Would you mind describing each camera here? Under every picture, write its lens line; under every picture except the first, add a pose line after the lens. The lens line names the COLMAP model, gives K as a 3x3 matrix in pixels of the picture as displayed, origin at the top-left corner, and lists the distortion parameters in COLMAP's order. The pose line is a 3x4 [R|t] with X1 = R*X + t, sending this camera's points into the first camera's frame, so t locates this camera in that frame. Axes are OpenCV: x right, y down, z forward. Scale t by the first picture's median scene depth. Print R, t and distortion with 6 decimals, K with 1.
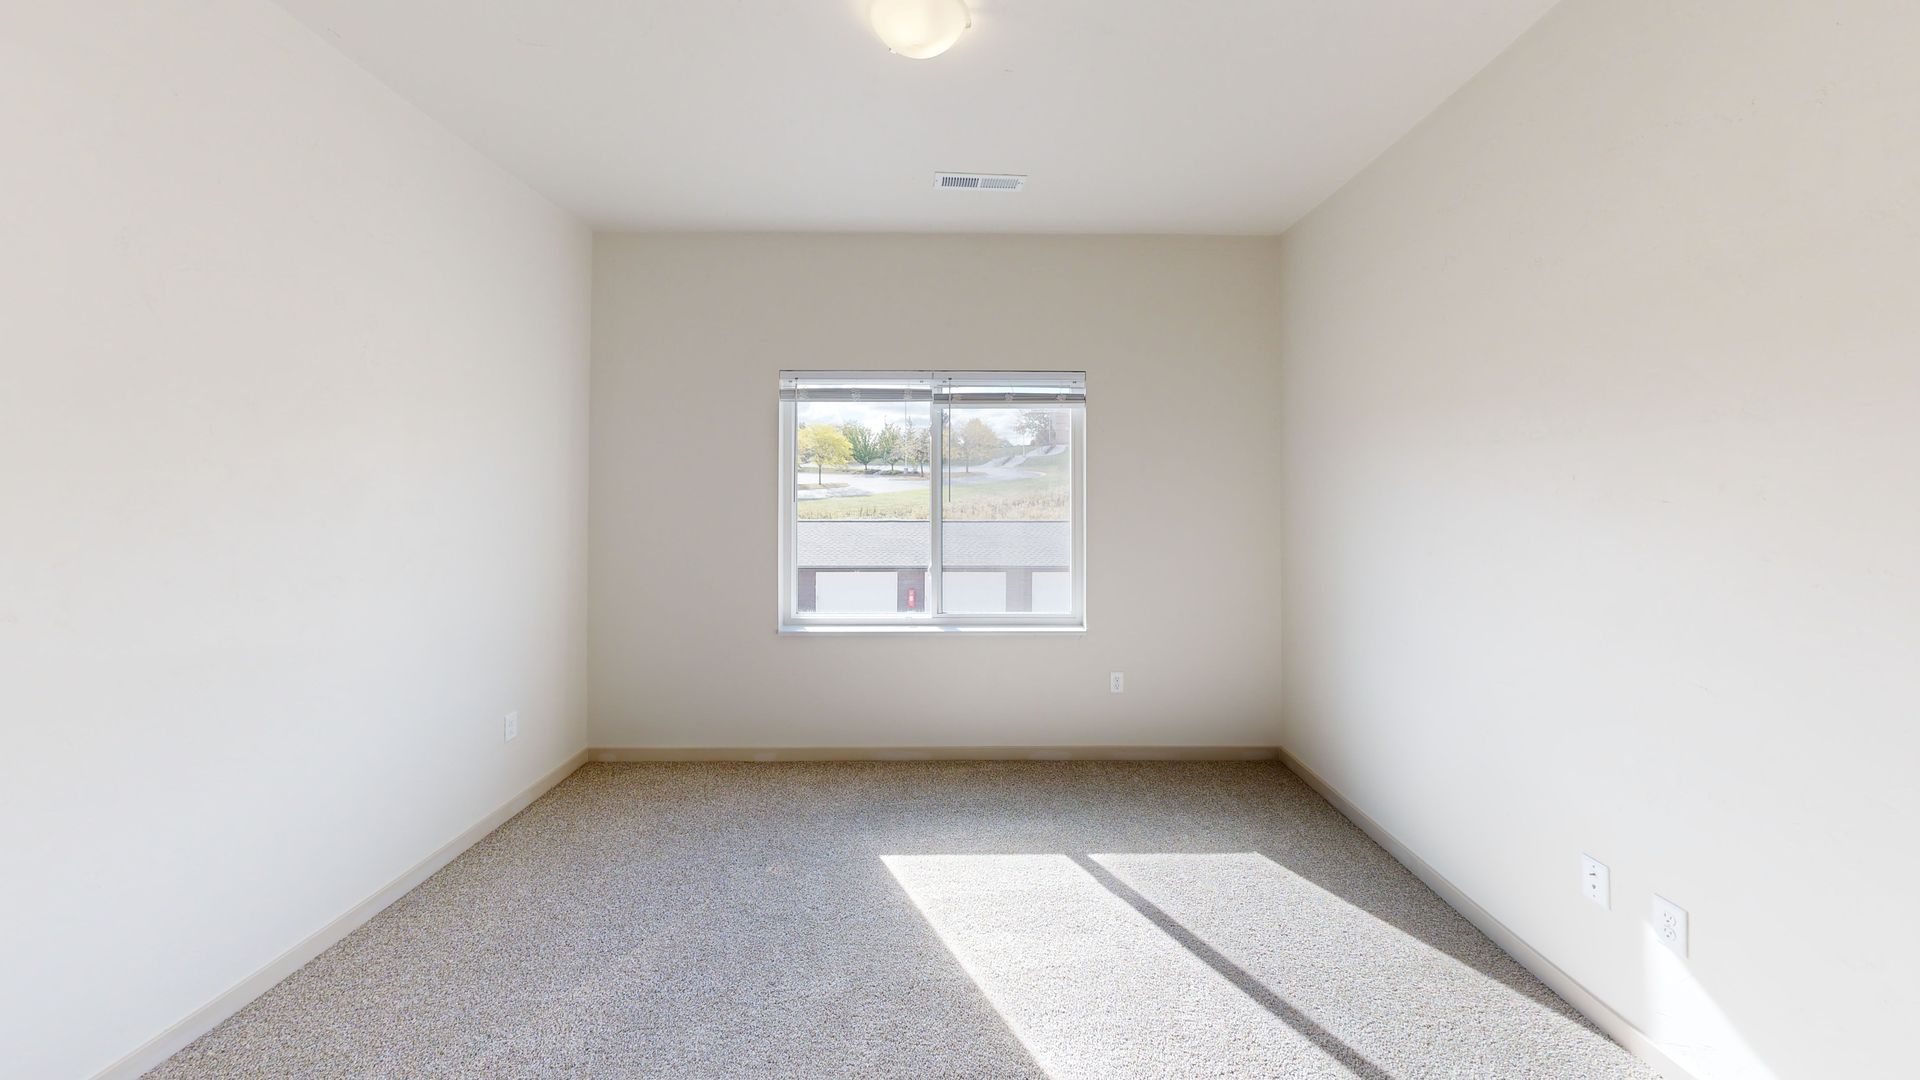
lens RADIAL K [[661.8, 0, 960.0], [0, 661.8, 540.0], [0, 0, 1]] dist [0.000372, 0.000023]
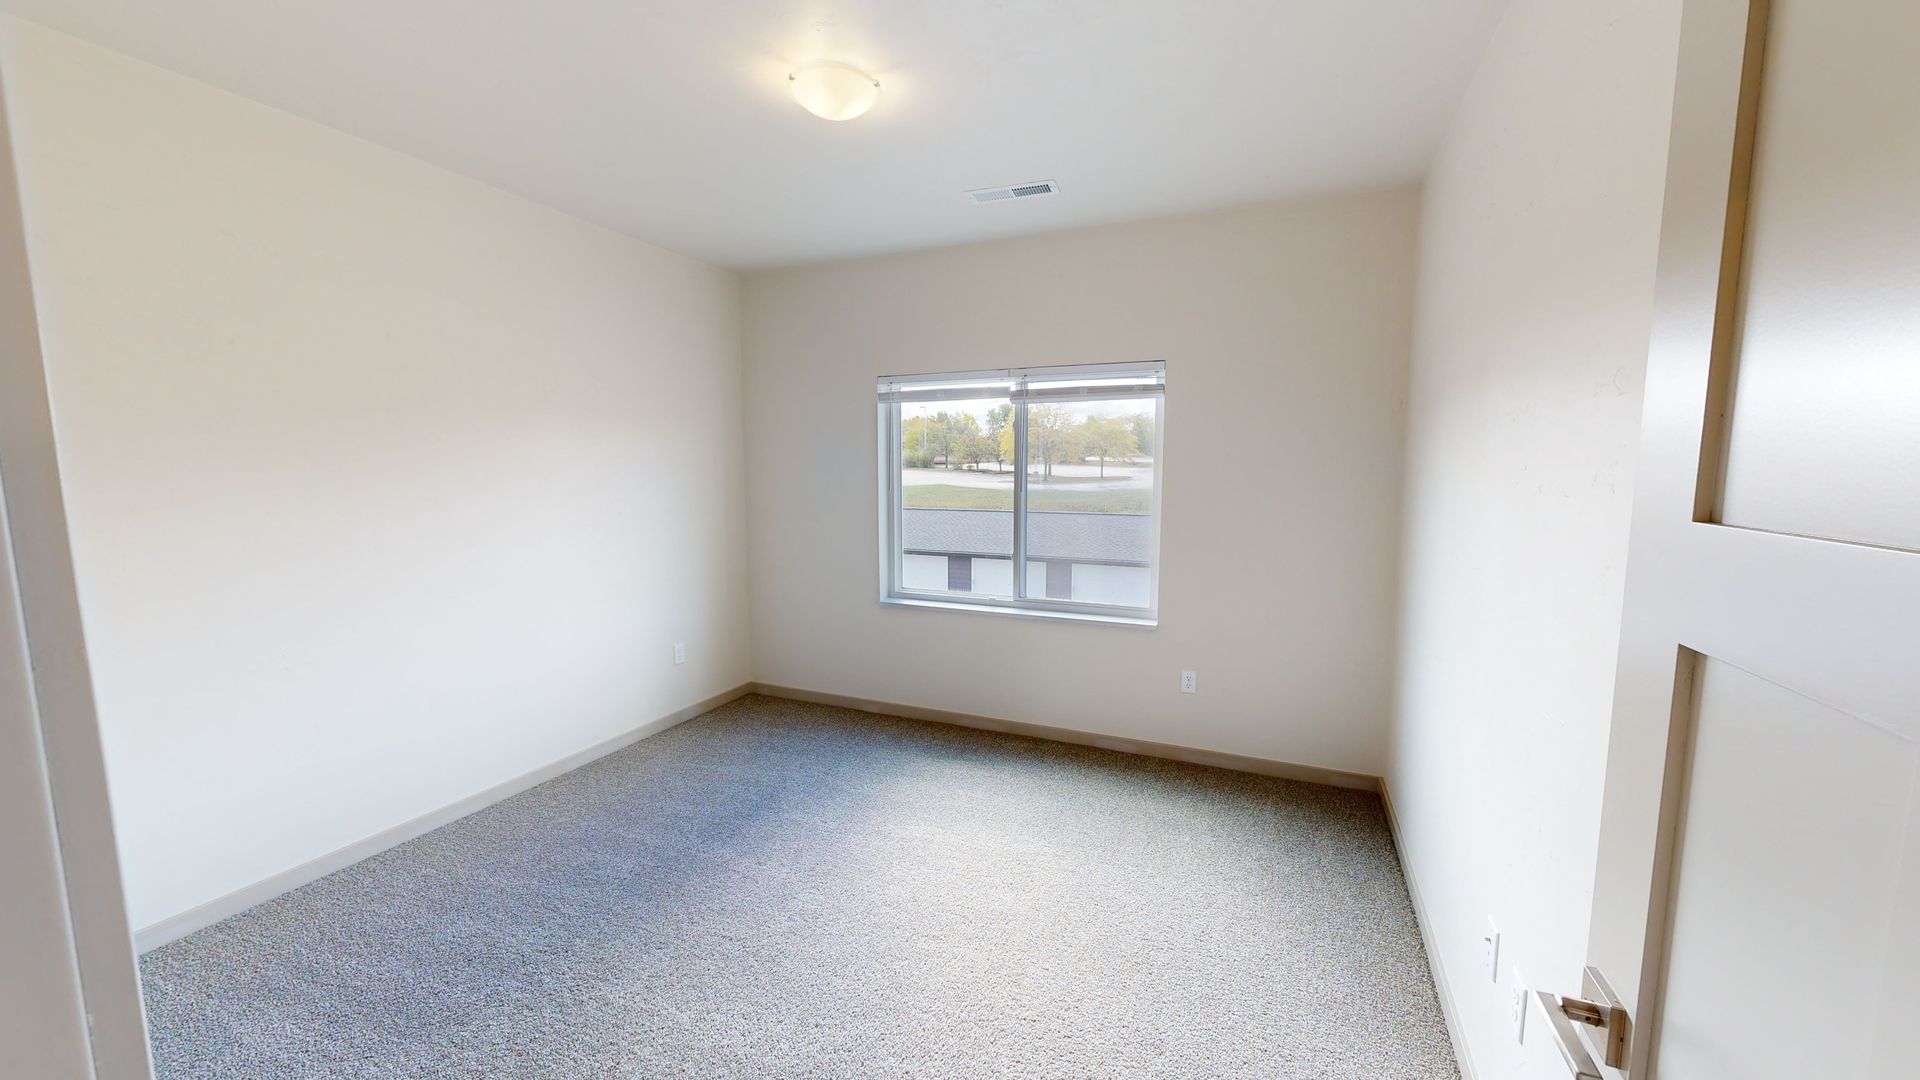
lens RADIAL K [[680.3, 0, 998.0], [0, 680.3, 537.7], [0, 0, 1]] dist [0.000047, 0.000015]
pose [[0.923116, 0.039357, -0.382503, 0.359281], [-0.038041, 0.999216, 0.011006, 0.005509], [0.382636, 0.004391, 0.923889, -0.023510]]
